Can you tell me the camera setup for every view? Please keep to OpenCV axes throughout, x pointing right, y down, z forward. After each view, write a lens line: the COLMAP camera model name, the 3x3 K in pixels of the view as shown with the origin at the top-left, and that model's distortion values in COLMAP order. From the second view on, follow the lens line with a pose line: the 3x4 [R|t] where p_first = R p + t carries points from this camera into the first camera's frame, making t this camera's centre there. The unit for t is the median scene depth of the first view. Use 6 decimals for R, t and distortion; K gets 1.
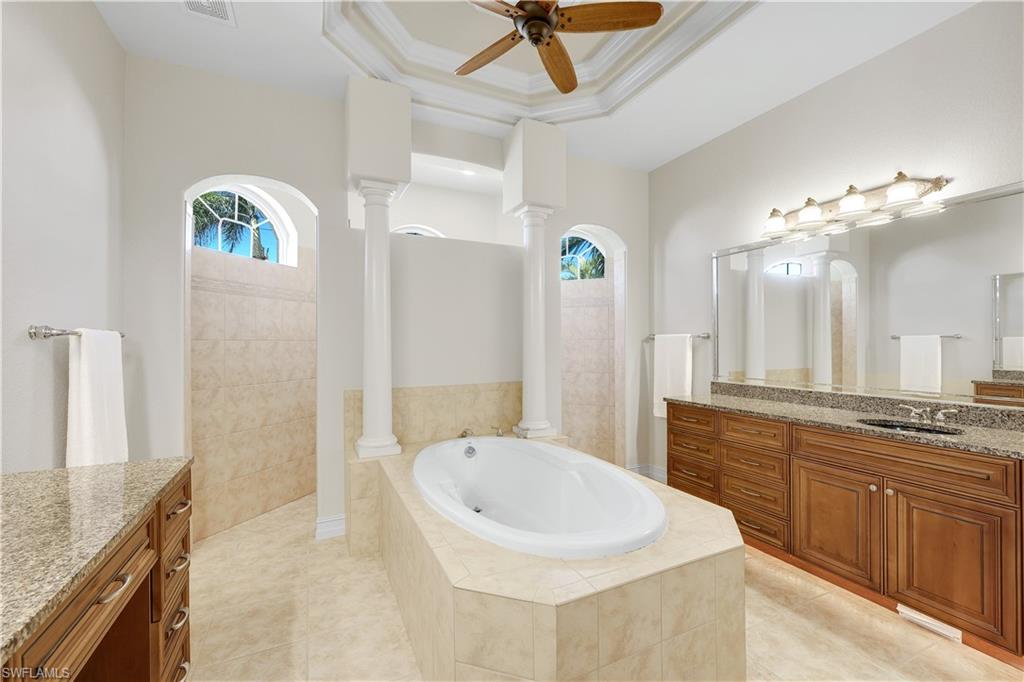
lens RADIAL K [[419.7, 0, 517.1], [0, 419.7, 340.4], [0, 0, 1]] dist [-0.000238, 0.000074]
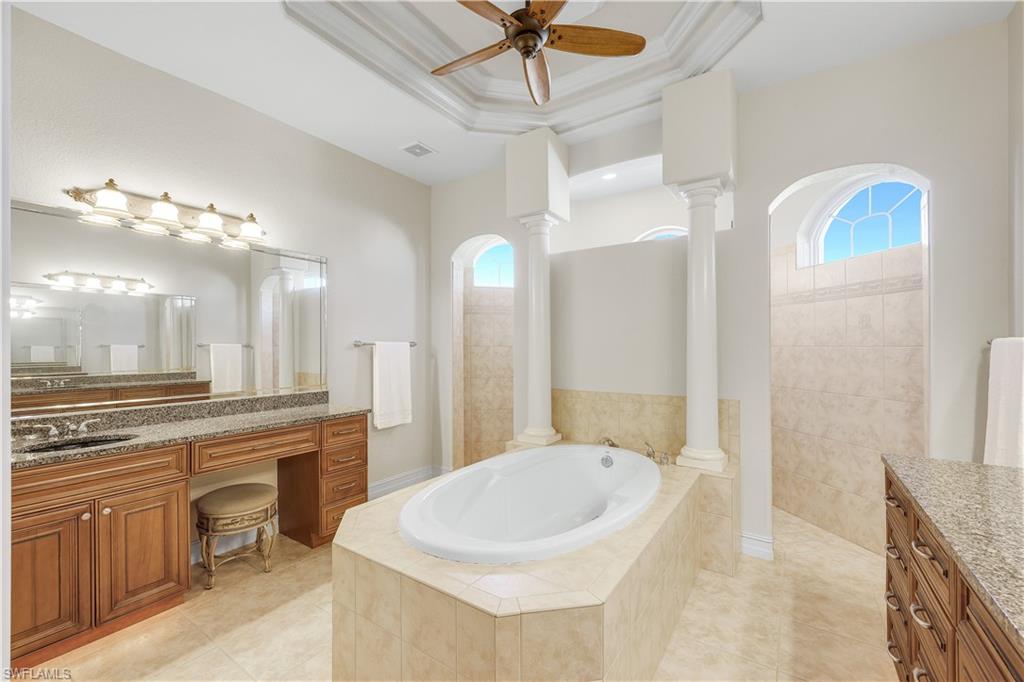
lens RADIAL K [[419.7, 0, 518.3], [0, 419.7, 344.0], [0, 0, 1]] dist [-0.000238, 0.000074]
pose [[0.501116, 0.000754, -0.865380, 0.608065], [0.001306, 0.999998, 0.001628, -0.010626], [0.865379, -0.001946, 0.501114, 0.316114]]
